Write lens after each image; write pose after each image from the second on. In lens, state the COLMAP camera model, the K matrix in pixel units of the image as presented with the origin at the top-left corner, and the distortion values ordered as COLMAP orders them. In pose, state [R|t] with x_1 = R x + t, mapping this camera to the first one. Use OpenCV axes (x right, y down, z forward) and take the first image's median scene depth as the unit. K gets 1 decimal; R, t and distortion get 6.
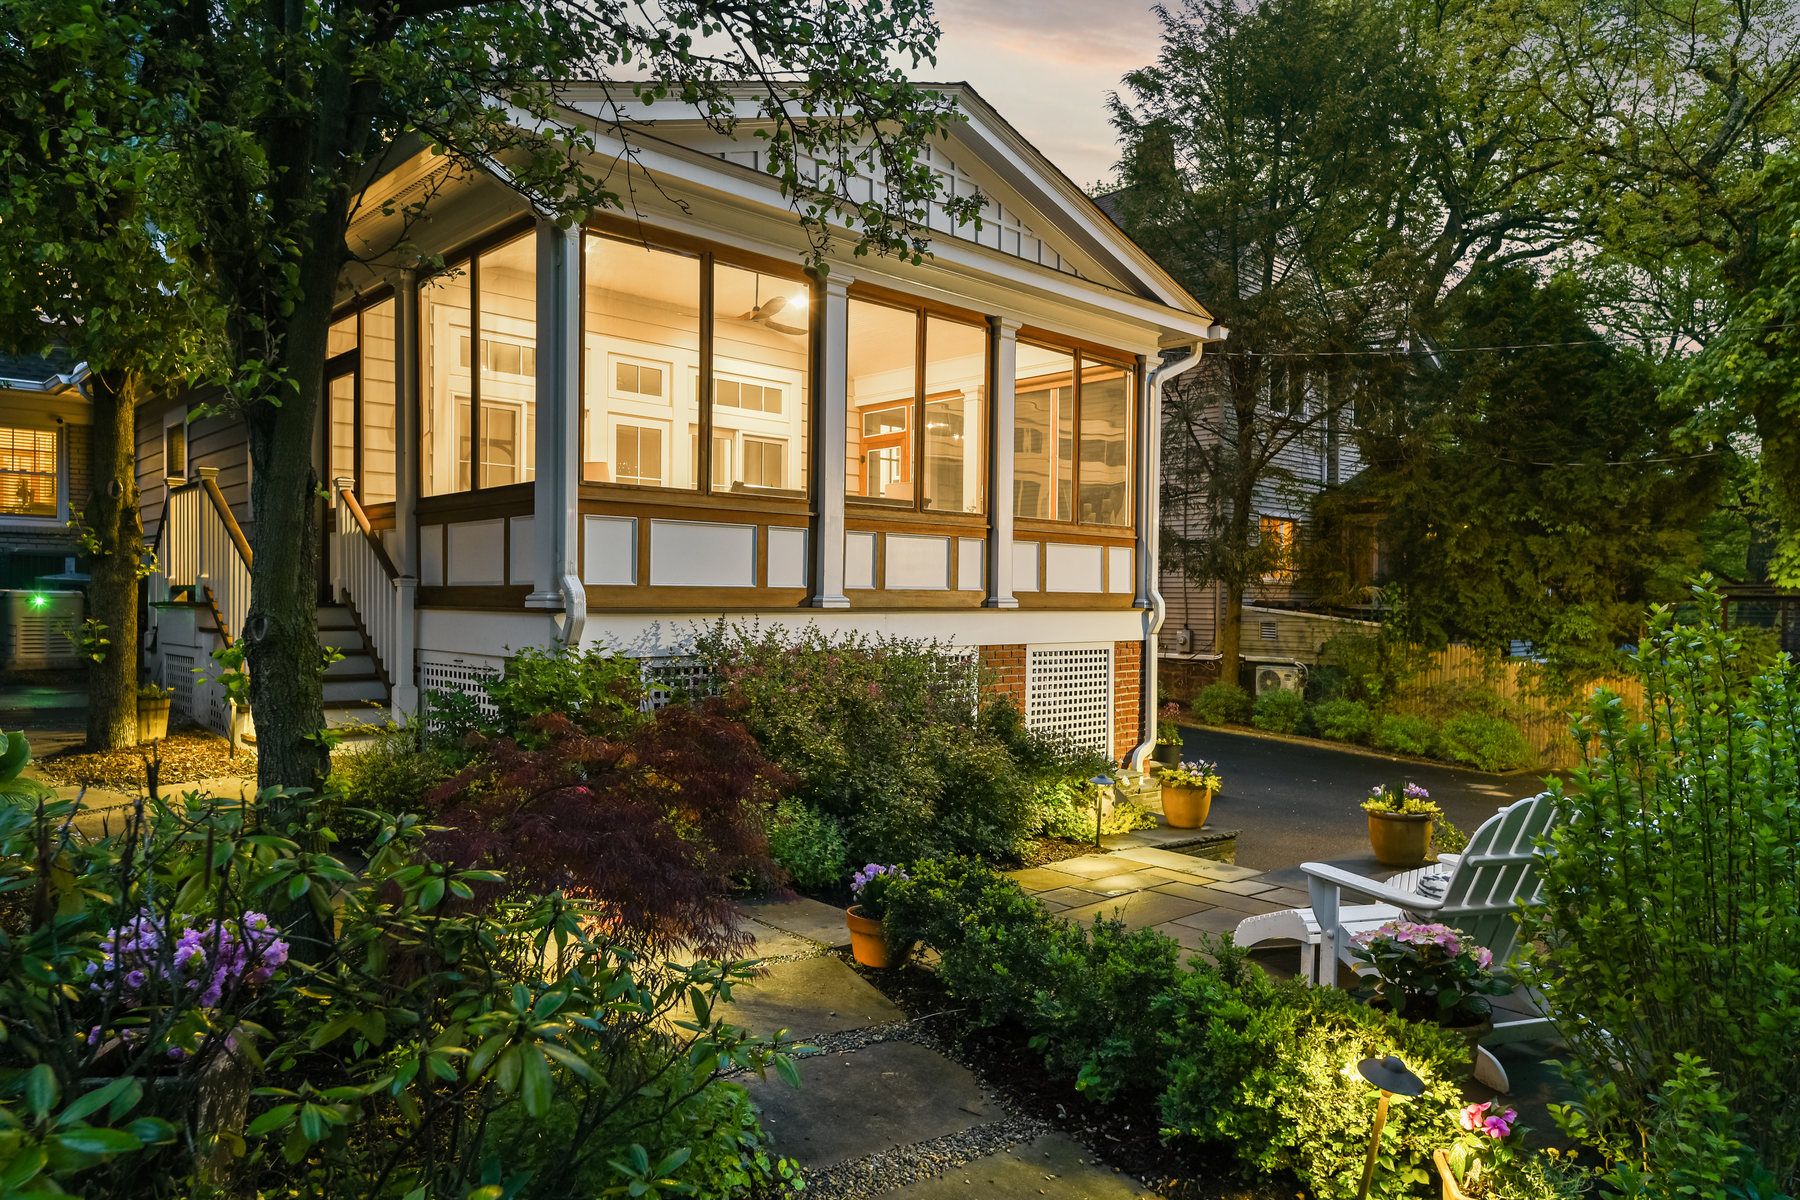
lens RADIAL K [[1156.8, 0, 899.9], [0, 1156.8, 602.7], [0, 0, 1]] dist [0.006335, -0.000675]
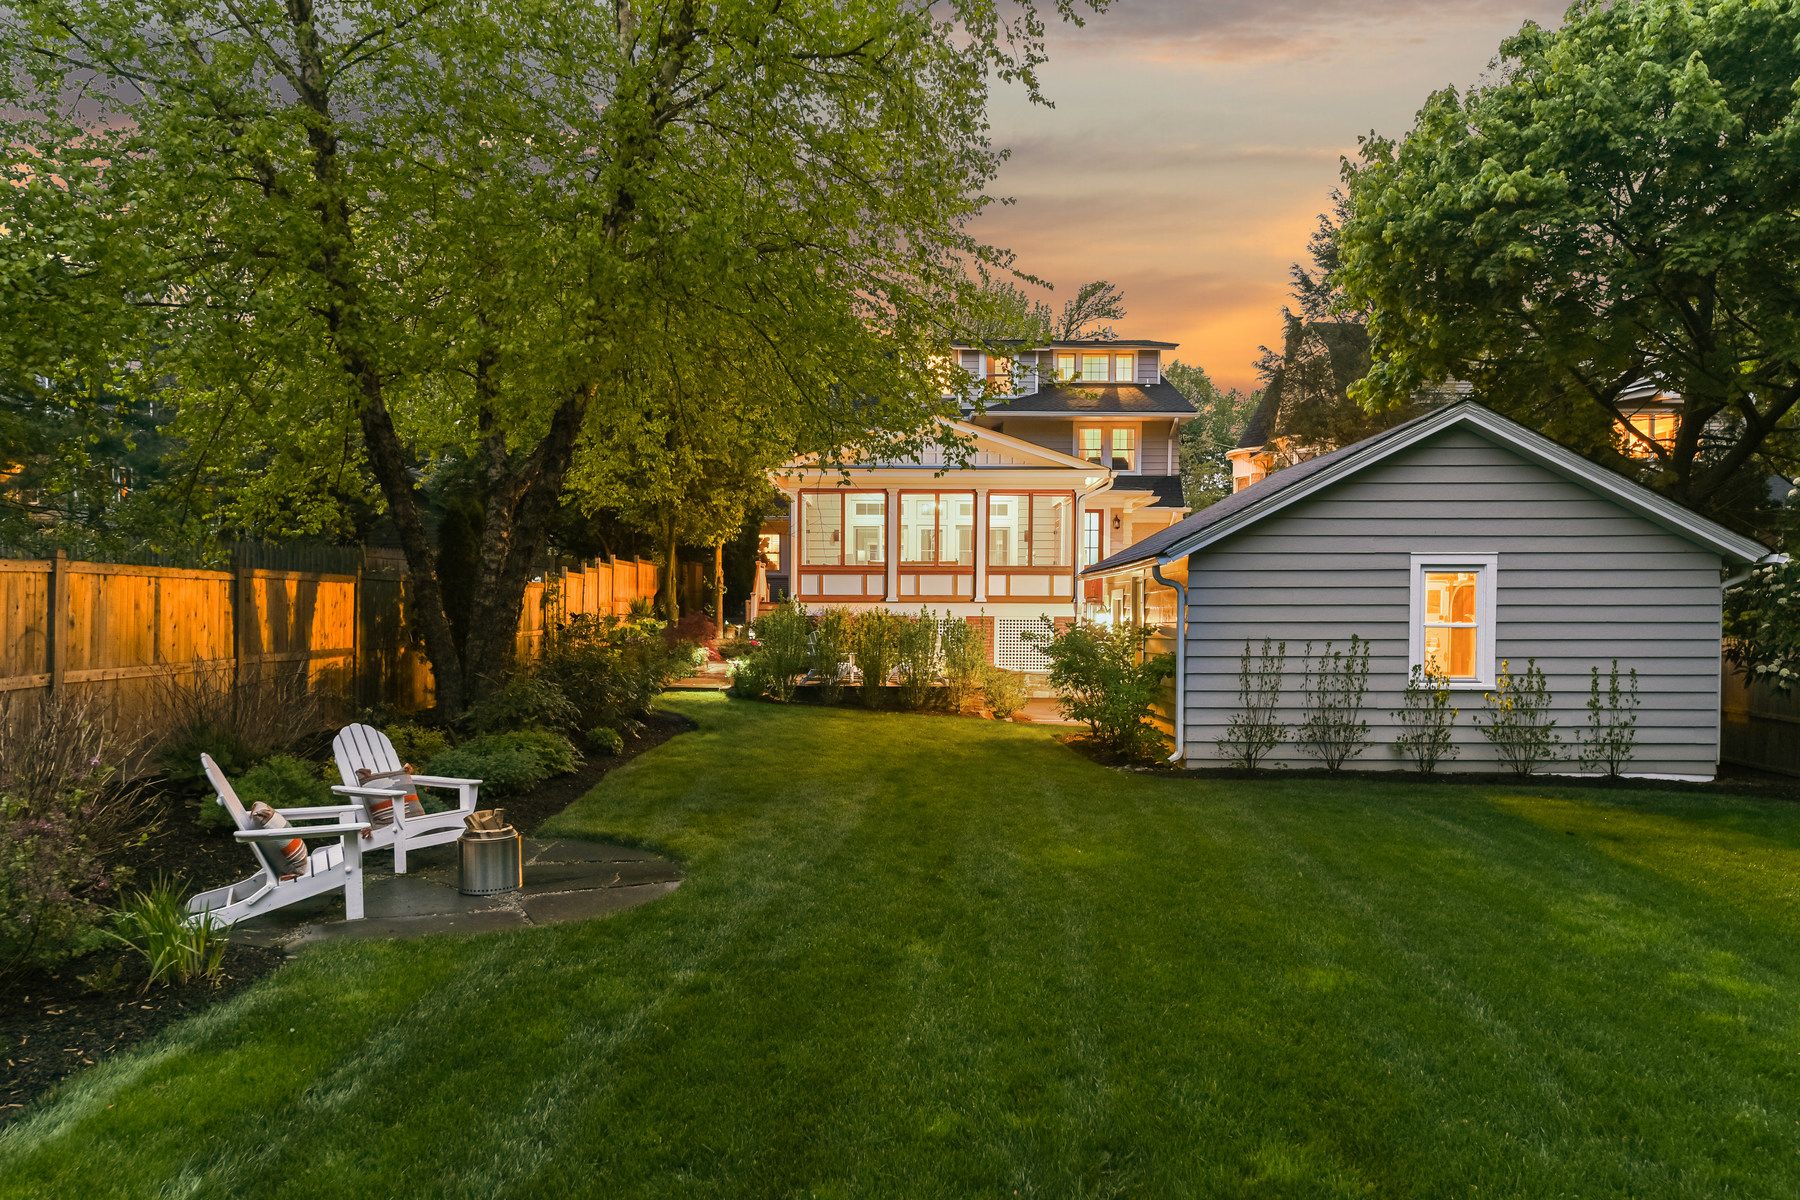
lens RADIAL K [[1156.8, 0, 898.5], [0, 1156.8, 606.4], [0, 0, 1]] dist [0.006335, -0.000675]
pose [[0.733663, -0.010353, -0.679434, 1.920985], [-0.000405, 0.999877, -0.015672, 0.062395], [0.679513, 0.011773, 0.733569, -1.137769]]
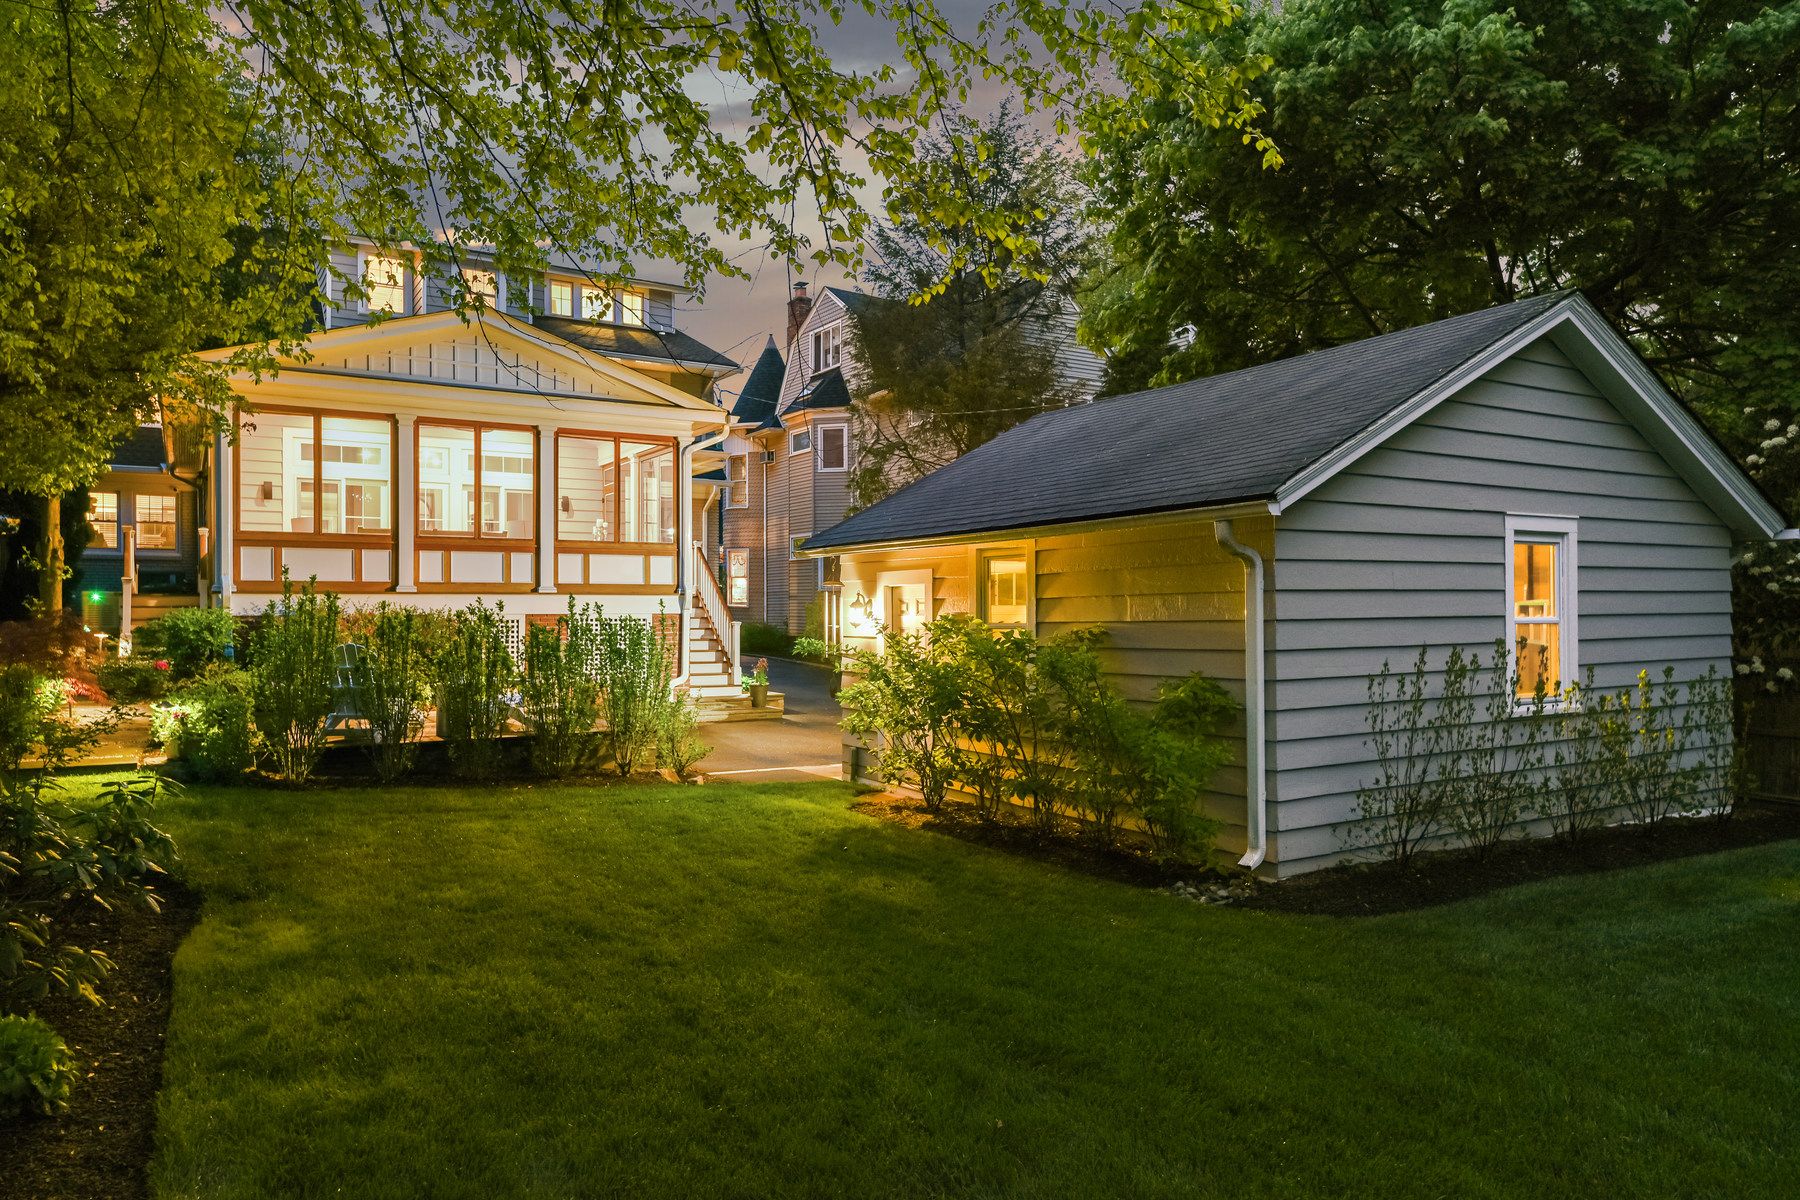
lens RADIAL K [[1156.8, 0, 902.5], [0, 1156.8, 594.5], [0, 0, 1]] dist [0.006335, -0.000675]
pose [[0.980203, -0.014923, -0.197434, 1.078915], [0.011135, 0.999732, -0.020287, 0.054854], [0.197683, 0.017687, 0.980106, -0.673010]]
